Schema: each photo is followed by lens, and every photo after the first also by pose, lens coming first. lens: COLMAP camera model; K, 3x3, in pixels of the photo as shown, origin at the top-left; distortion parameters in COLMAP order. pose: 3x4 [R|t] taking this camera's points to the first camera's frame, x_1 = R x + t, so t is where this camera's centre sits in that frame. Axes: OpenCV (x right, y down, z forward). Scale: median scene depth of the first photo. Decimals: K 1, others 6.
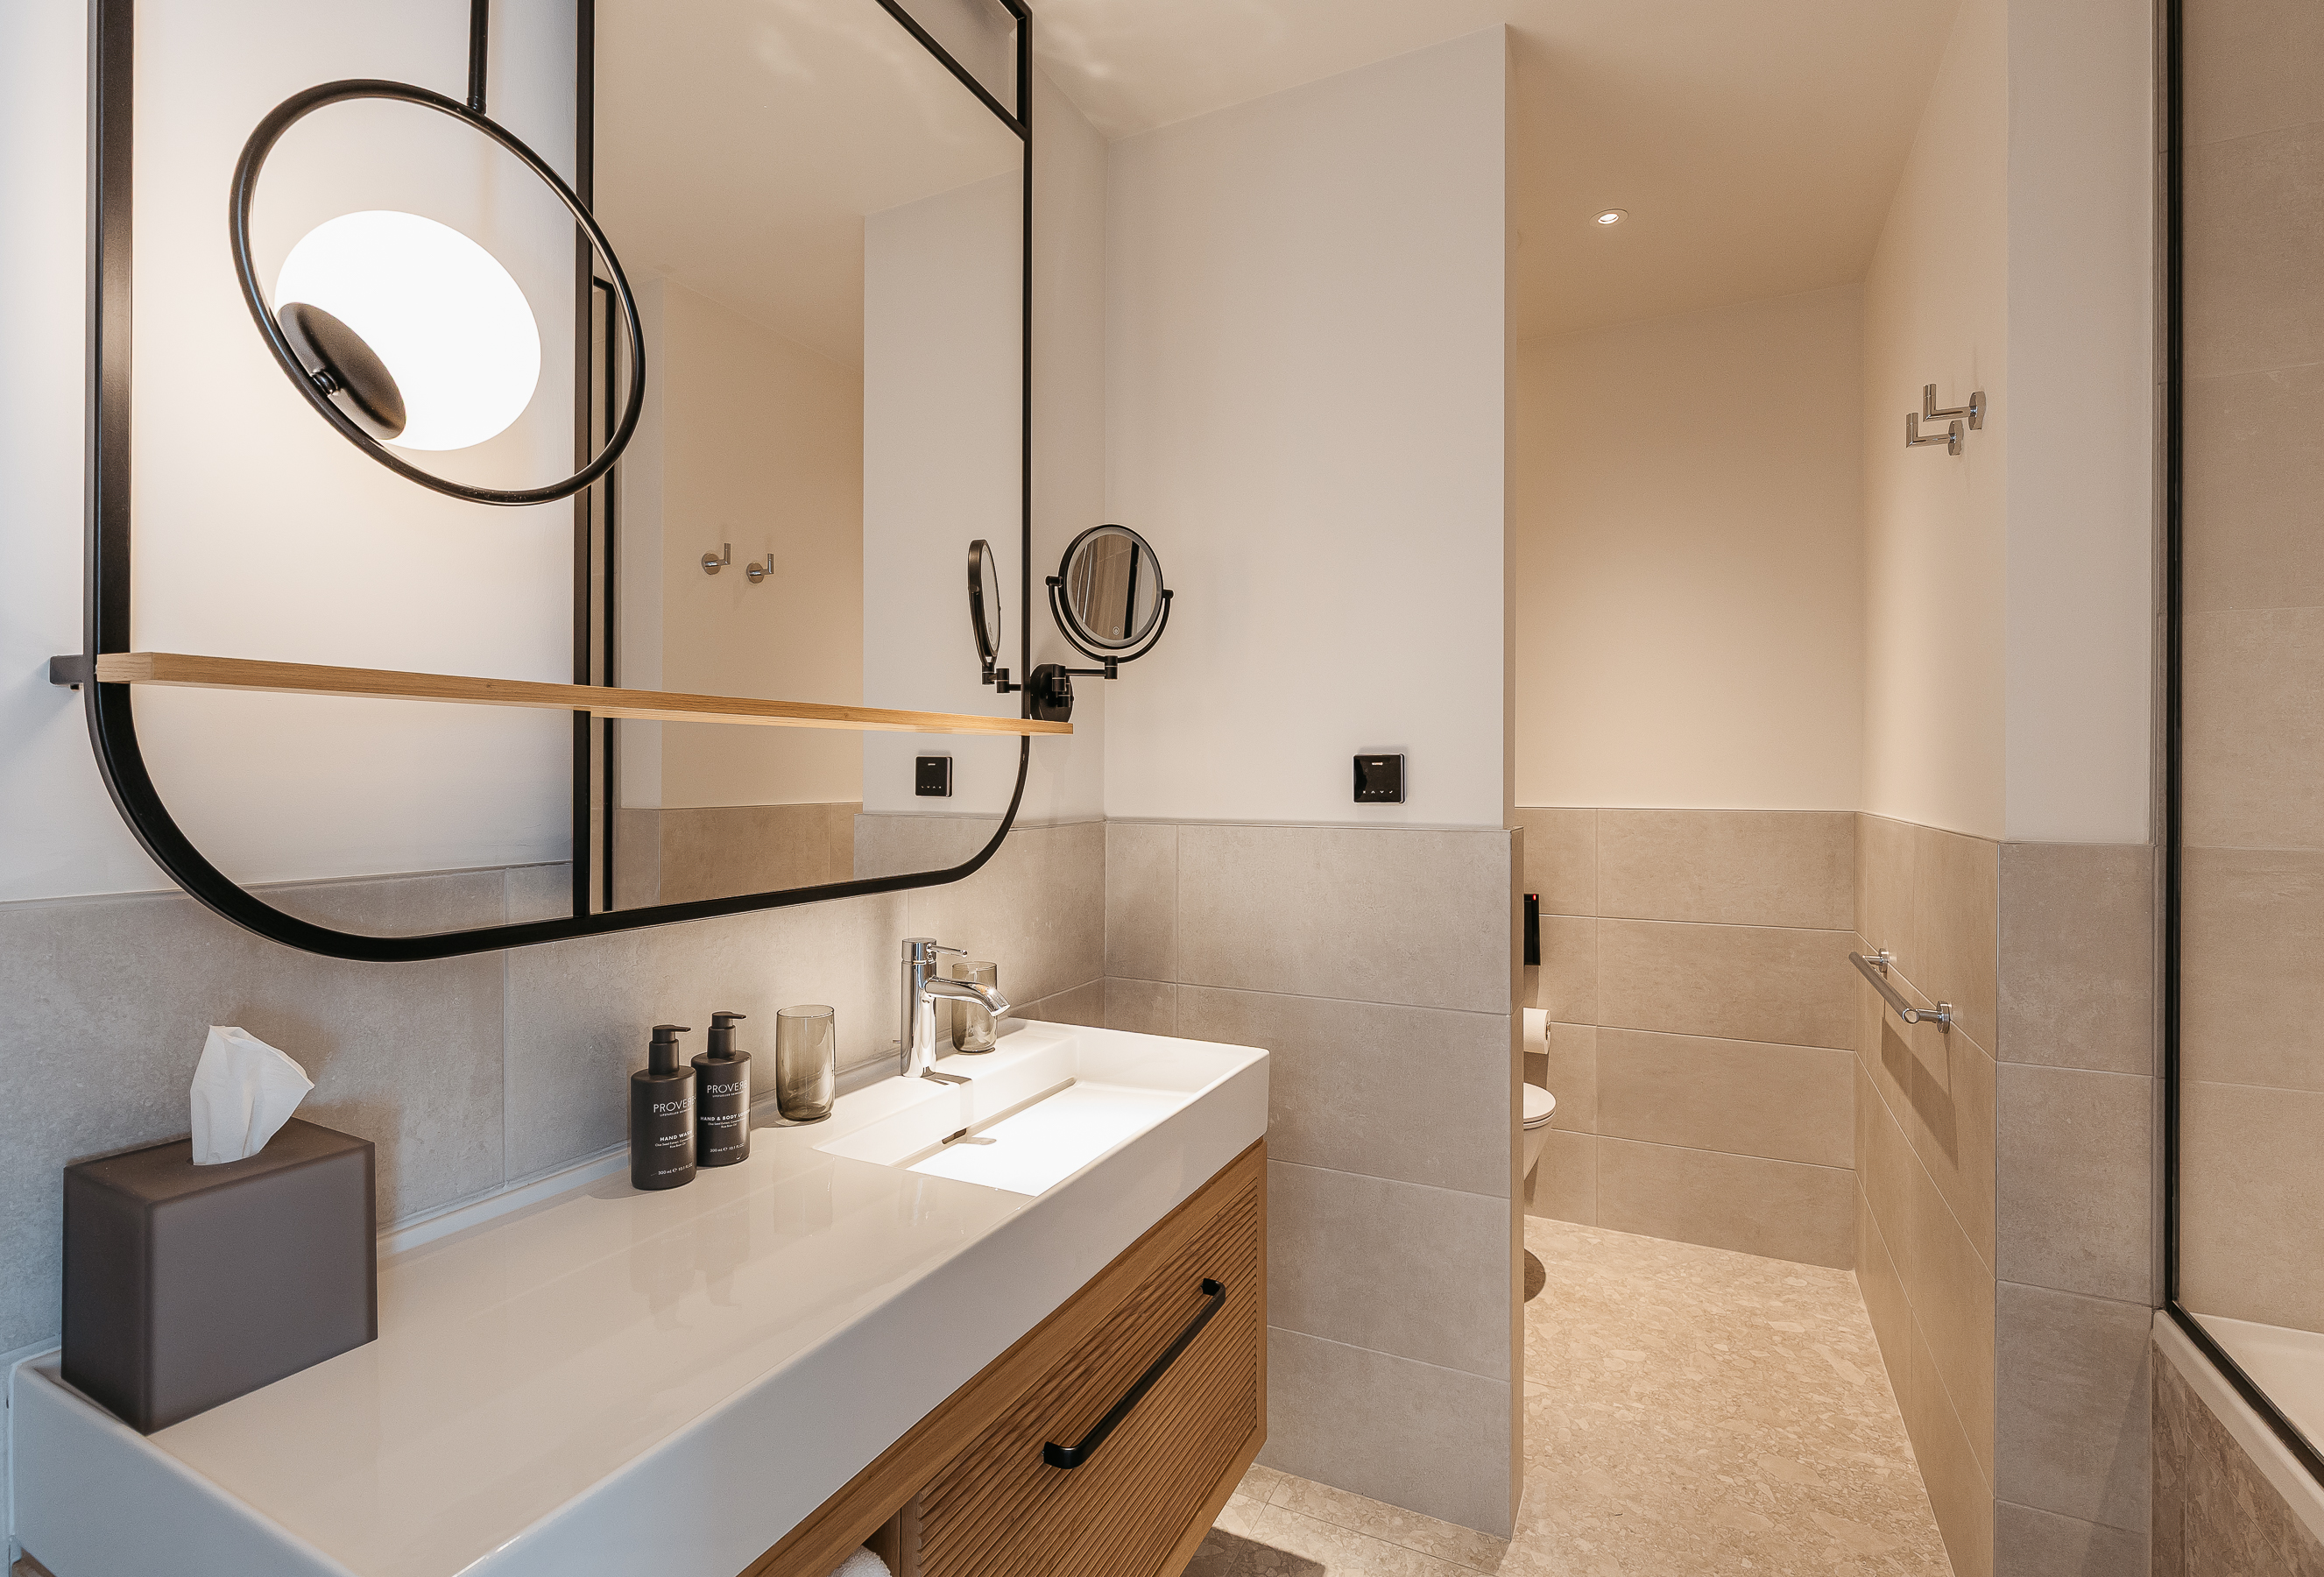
lens RADIAL K [[1091.1, 0, 1161.6], [0, 1091.1, 779.6], [0, 0, 1]] dist [-0.002320, -0.000235]
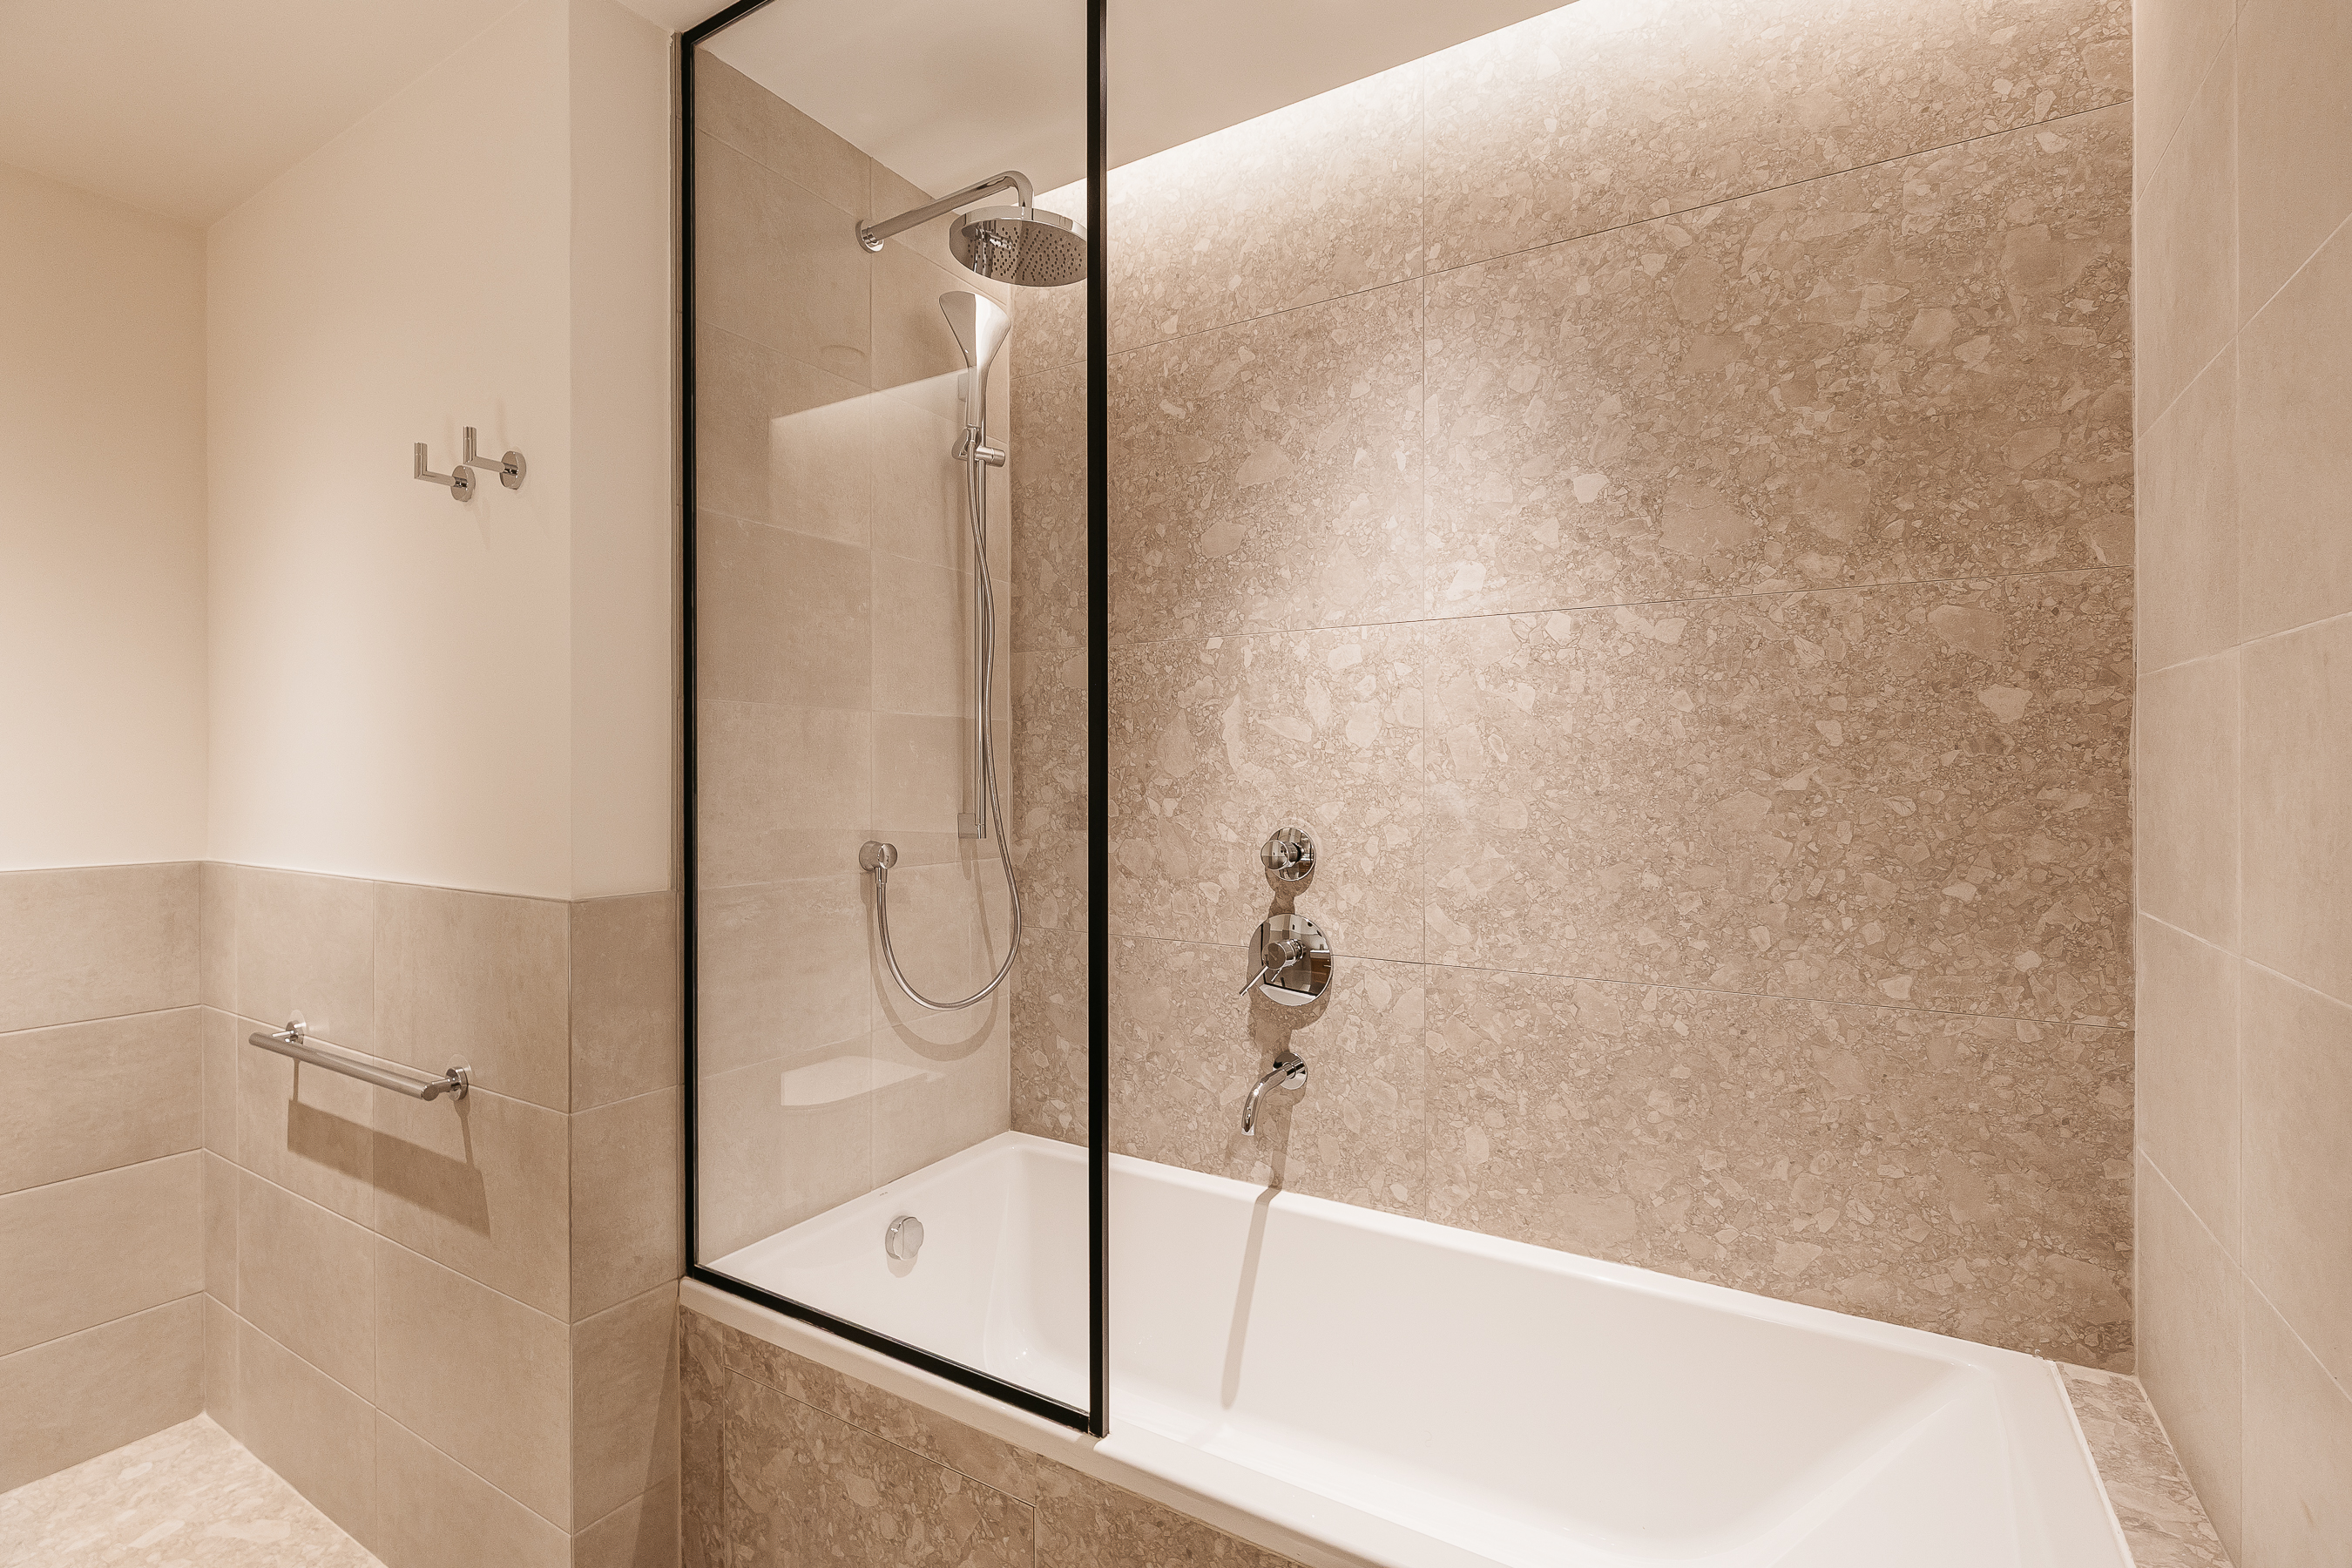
lens RADIAL K [[1060.8, 0, 1182.8], [0, 1060.8, 784.0], [0, 0, 1]] dist [0.006353, 0.000187]
pose [[0.097021, -0.010451, 0.995227, -0.186632], [0.003862, 0.999941, 0.010124, -0.065262], [-0.995275, 0.002862, 0.097056, 0.326963]]
